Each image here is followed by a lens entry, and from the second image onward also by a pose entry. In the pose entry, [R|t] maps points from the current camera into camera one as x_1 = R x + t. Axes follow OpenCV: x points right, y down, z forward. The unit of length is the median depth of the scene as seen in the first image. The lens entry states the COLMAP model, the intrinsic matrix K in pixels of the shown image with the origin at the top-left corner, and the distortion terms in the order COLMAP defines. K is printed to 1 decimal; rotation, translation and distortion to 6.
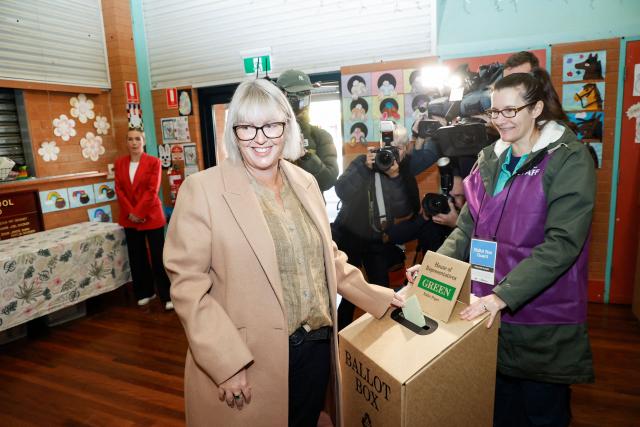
lens RADIAL K [[427.4, 0, 321.3], [0, 427.4, 212.9], [0, 0, 1]] dist [-0.043125, 0.006740]
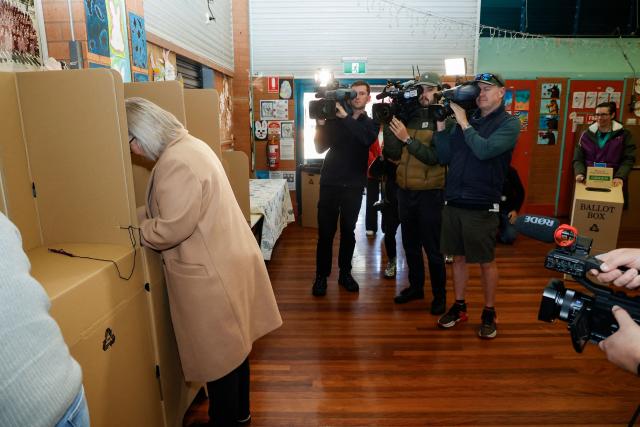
lens RADIAL K [[427.4, 0, 320.3], [0, 427.4, 210.5], [0, 0, 1]] dist [-0.043125, 0.006740]
pose [[0.920015, -0.034438, 0.390366, -0.474571], [0.026498, 0.999318, 0.025710, 0.051000], [-0.390986, -0.013310, 0.920301, -0.155360]]
